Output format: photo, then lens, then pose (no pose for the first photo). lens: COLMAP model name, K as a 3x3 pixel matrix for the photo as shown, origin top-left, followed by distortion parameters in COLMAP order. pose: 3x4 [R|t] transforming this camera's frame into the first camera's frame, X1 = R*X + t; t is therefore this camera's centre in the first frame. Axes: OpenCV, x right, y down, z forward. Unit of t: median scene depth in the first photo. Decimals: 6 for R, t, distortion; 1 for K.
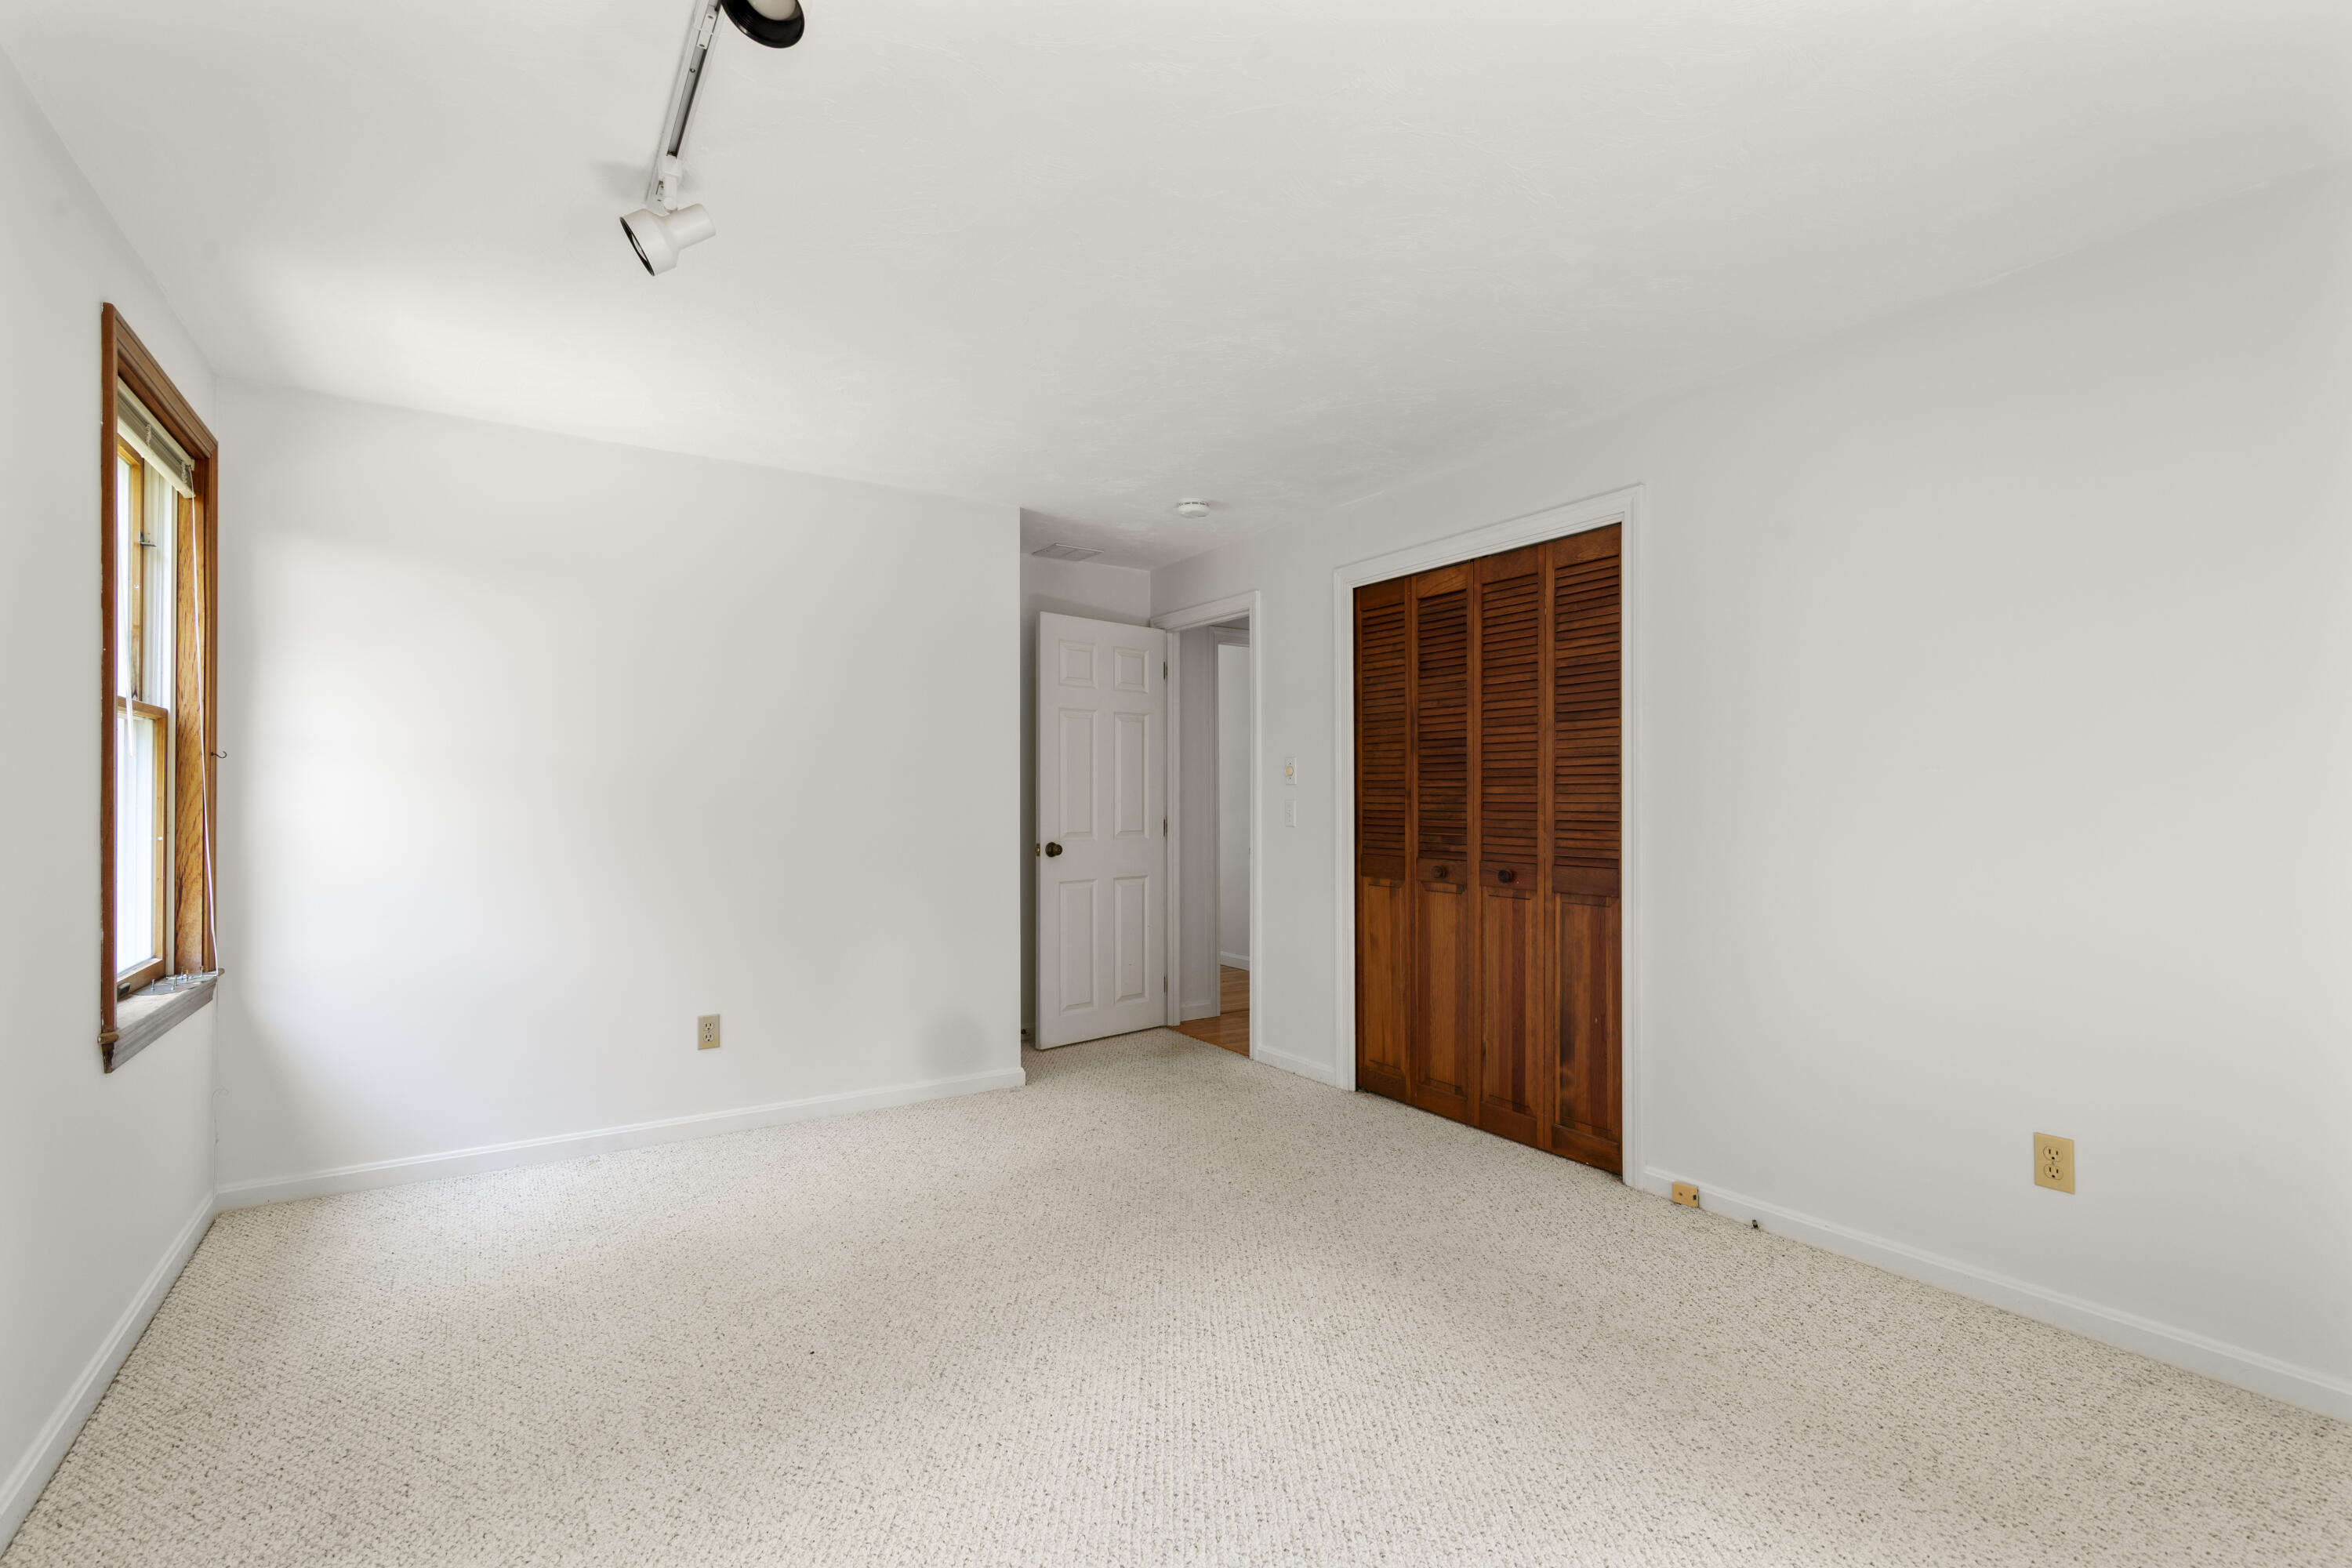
lens RADIAL K [[1086.7, 0, 1177.5], [0, 1086.7, 783.9], [0, 0, 1]] dist [-0.000608, -0.001211]
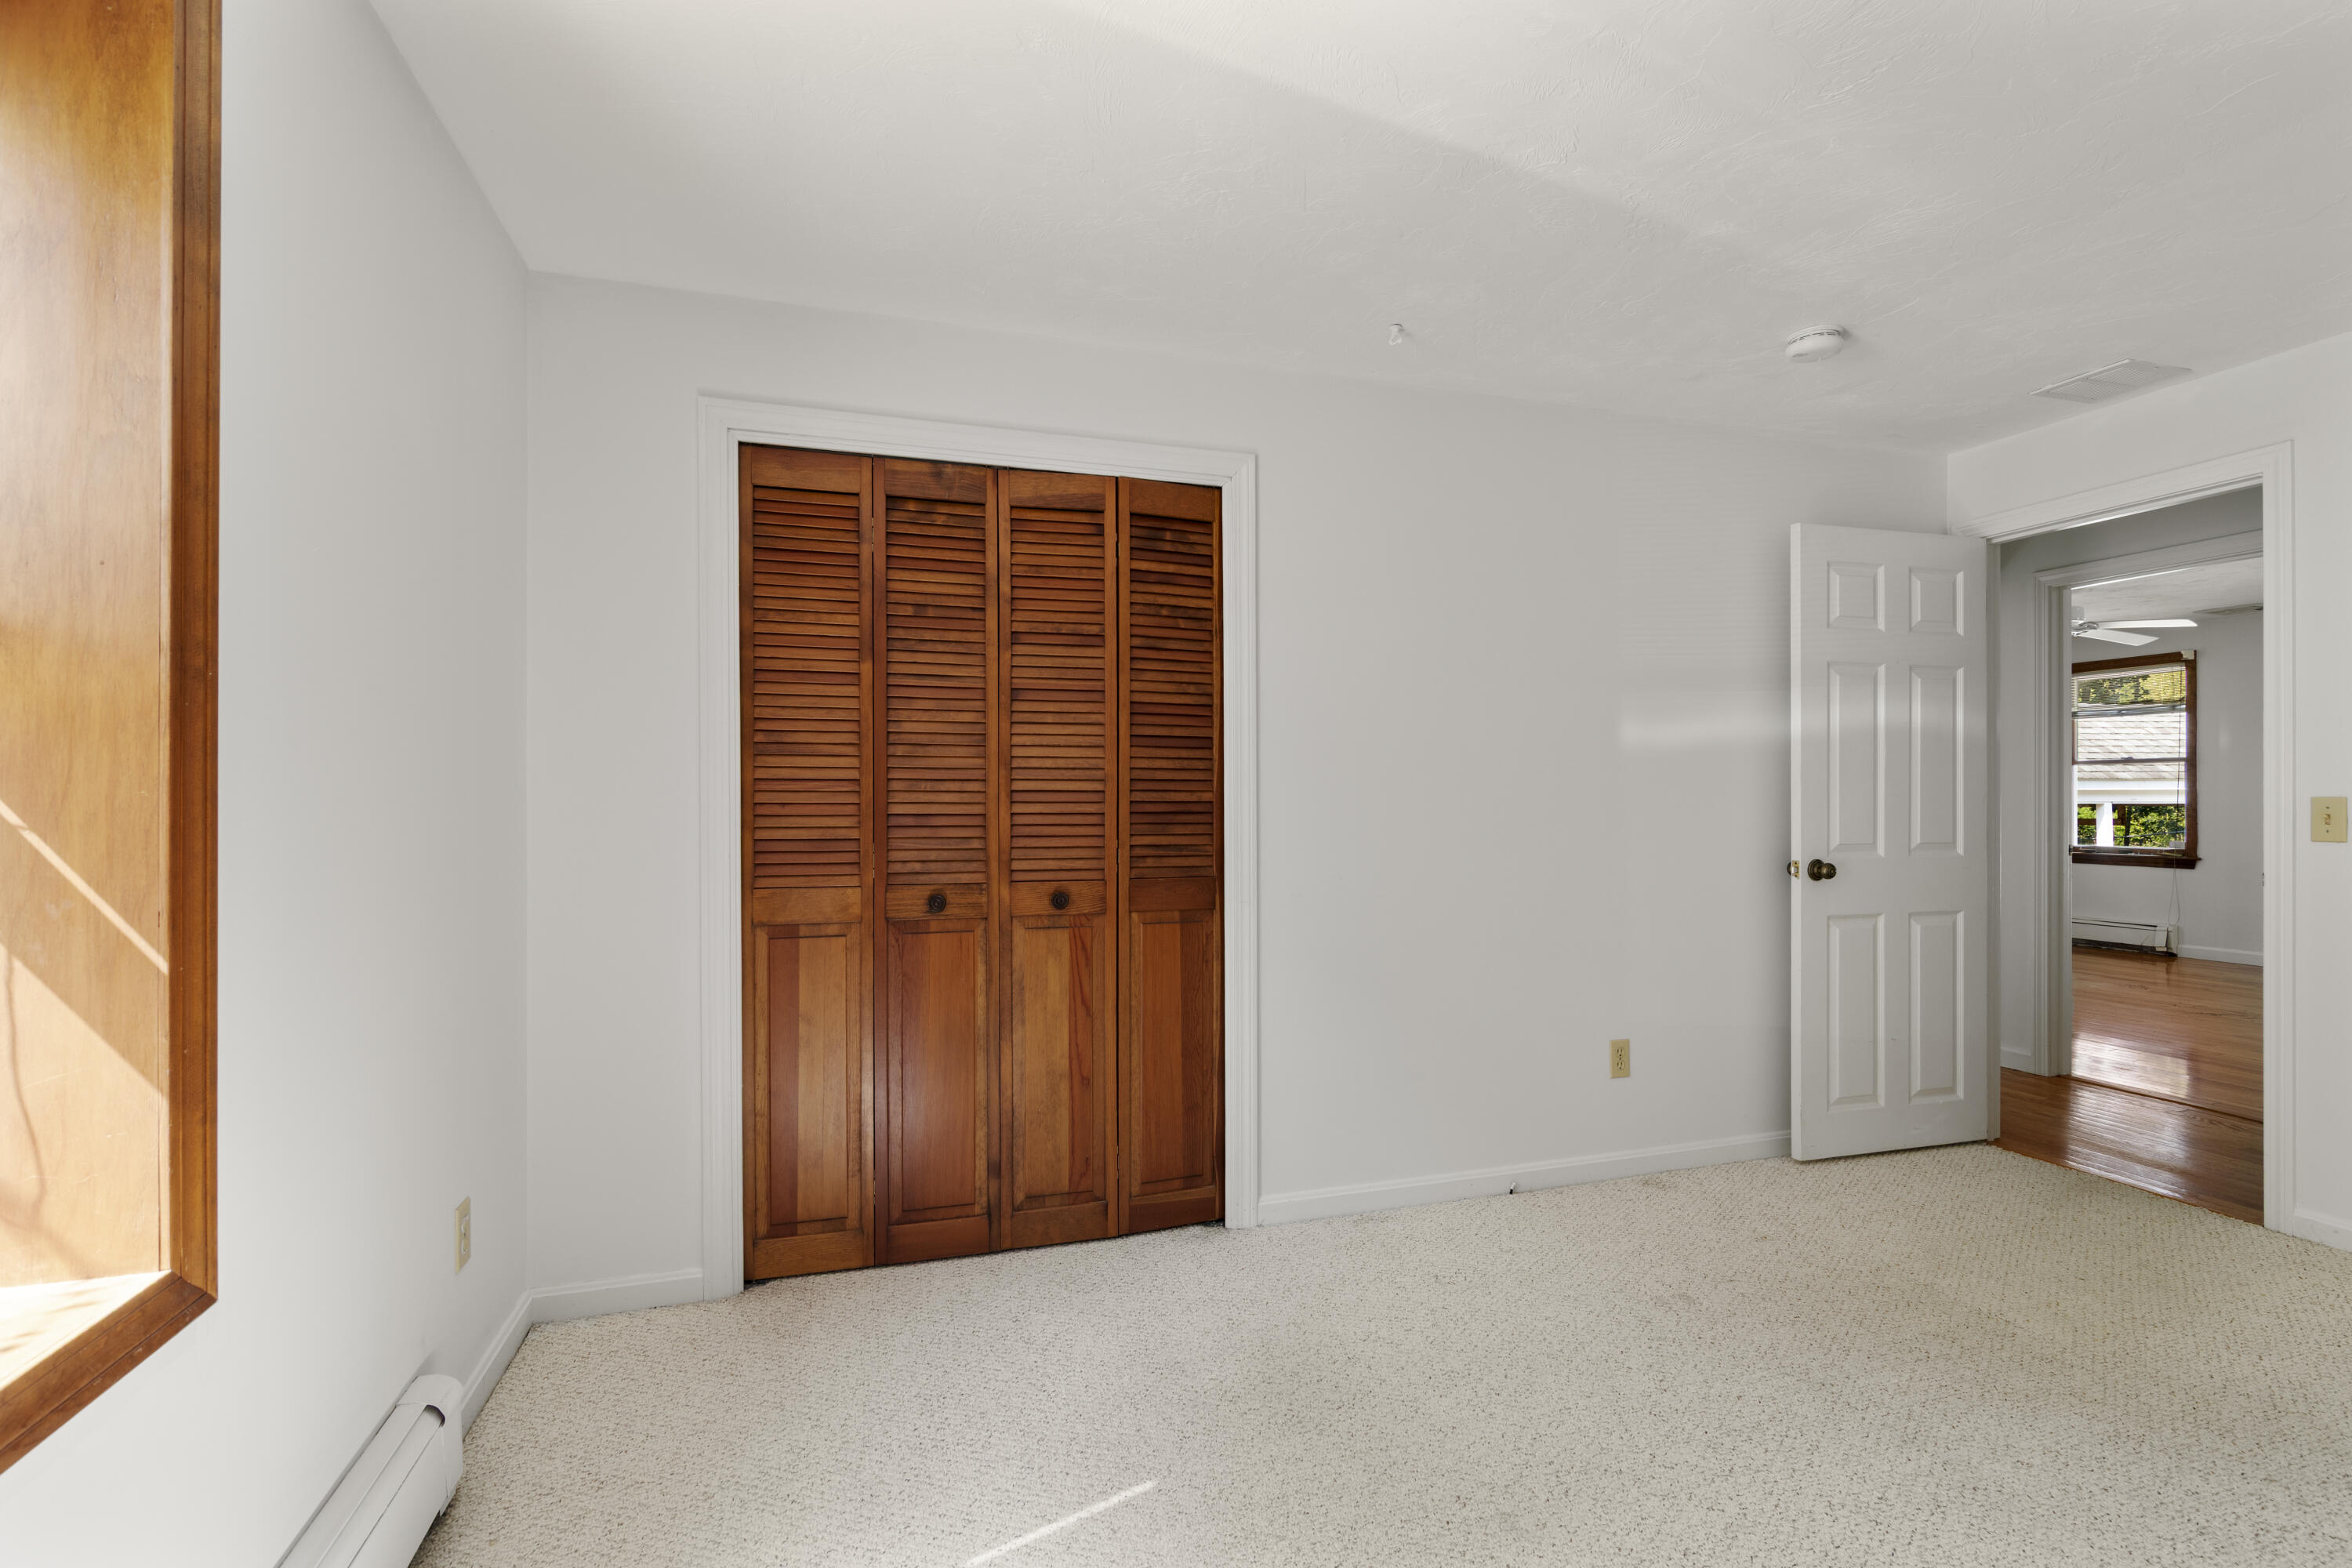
lens RADIAL K [[1086.7, 0, 1176.8], [0, 1086.7, 799.1], [0, 0, 1]] dist [-0.000608, -0.001211]
pose [[0.274223, 0.010192, 0.961612, -0.451874], [-0.006101, 0.999942, -0.008858, 0.023759], [-0.961647, -0.003438, 0.274269, 0.779726]]
